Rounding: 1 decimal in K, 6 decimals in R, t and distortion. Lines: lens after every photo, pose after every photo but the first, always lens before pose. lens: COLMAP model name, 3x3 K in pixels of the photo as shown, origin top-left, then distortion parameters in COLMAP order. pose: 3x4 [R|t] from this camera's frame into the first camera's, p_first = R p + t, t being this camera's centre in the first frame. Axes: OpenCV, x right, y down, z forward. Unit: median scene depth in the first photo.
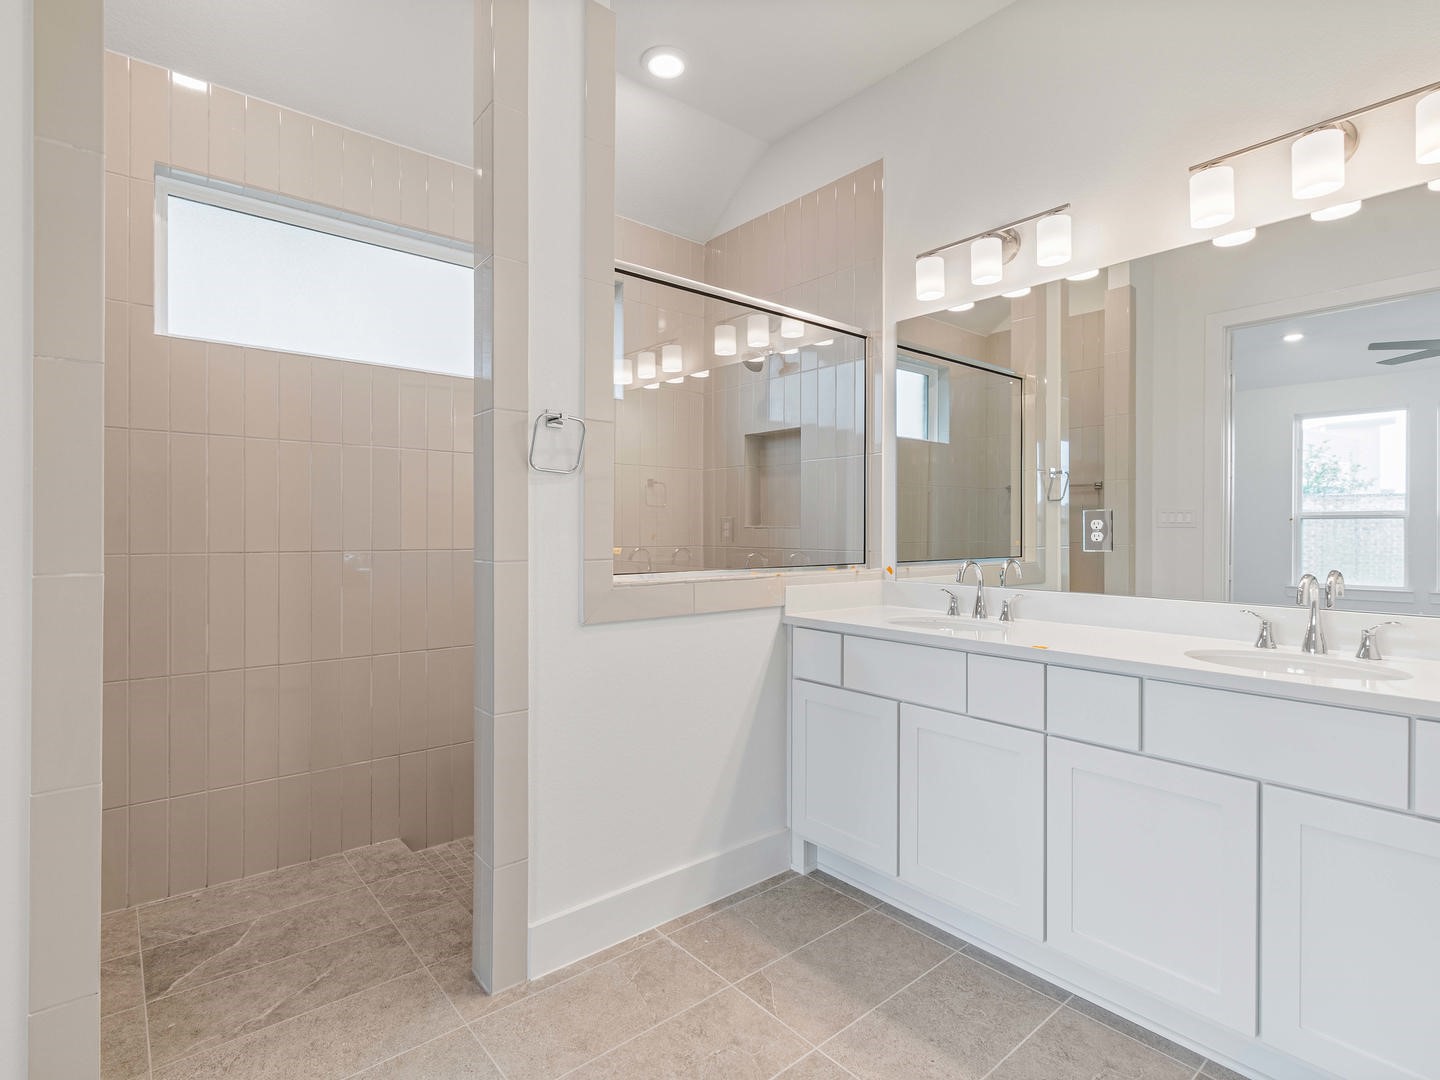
lens RADIAL K [[721.1, 0, 718.1], [0, 721.1, 535.8], [0, 0, 1]] dist [0.001670, -0.000619]
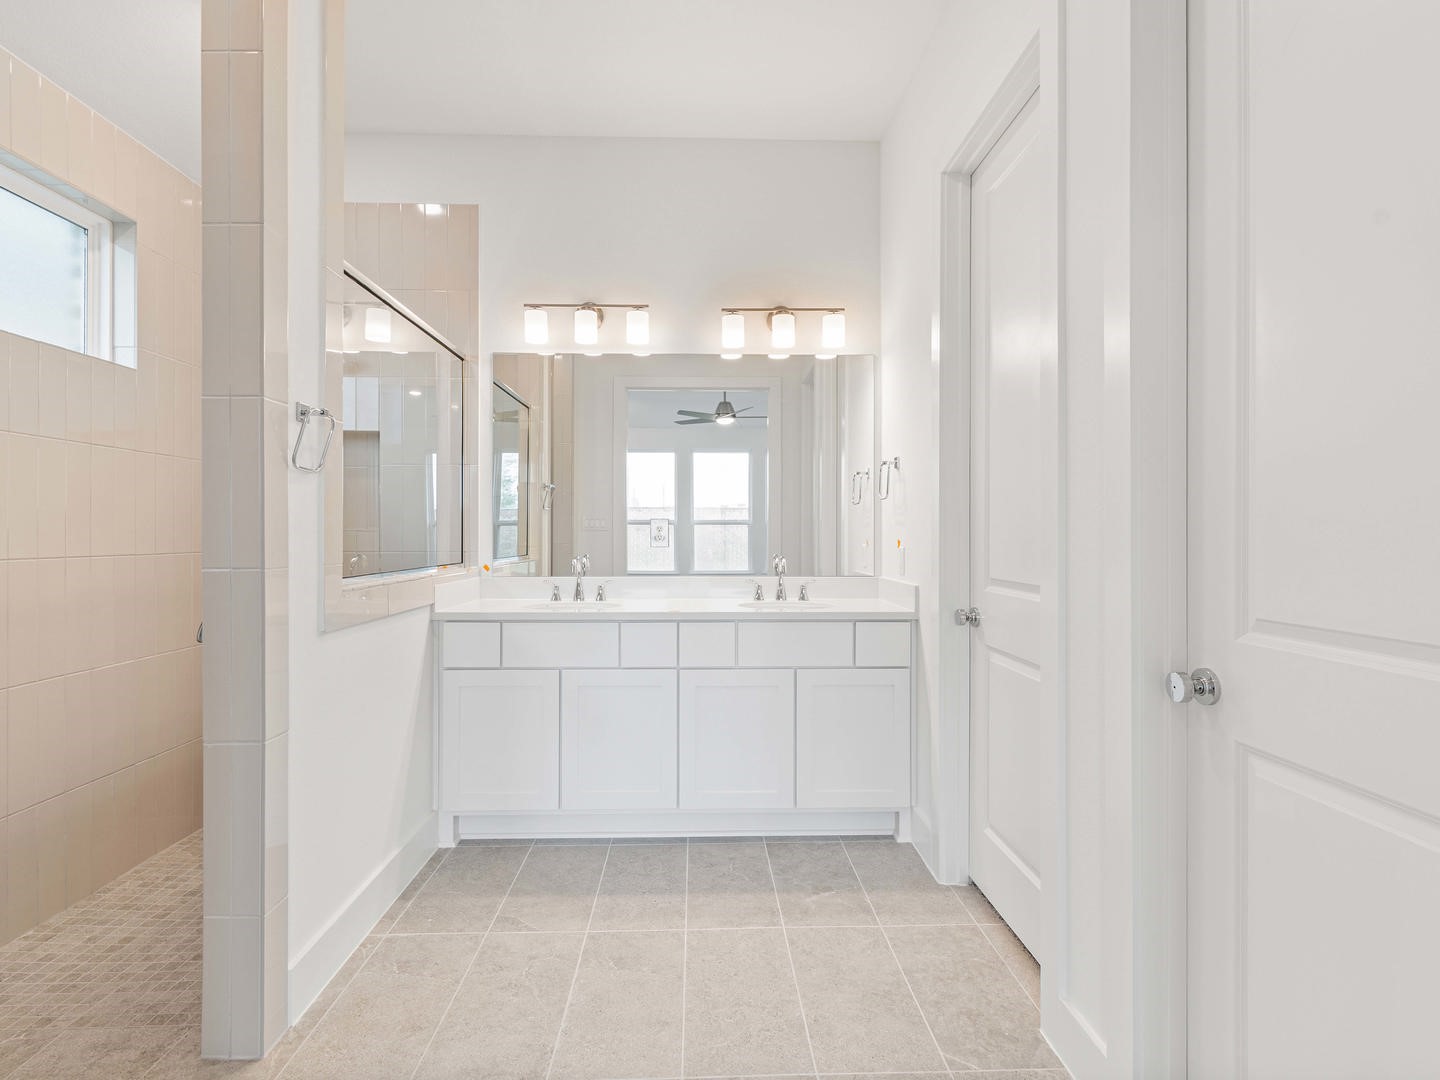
lens RADIAL K [[715.6, 0, 720.0], [0, 715.6, 540.0], [0, 0, 1]] dist [0.001804, -0.001242]
pose [[0.614628, -0.008599, 0.788770, -0.531473], [0.007468, 0.999959, 0.005082, 0.000899], [-0.788782, 0.002767, 0.614667, 0.013434]]
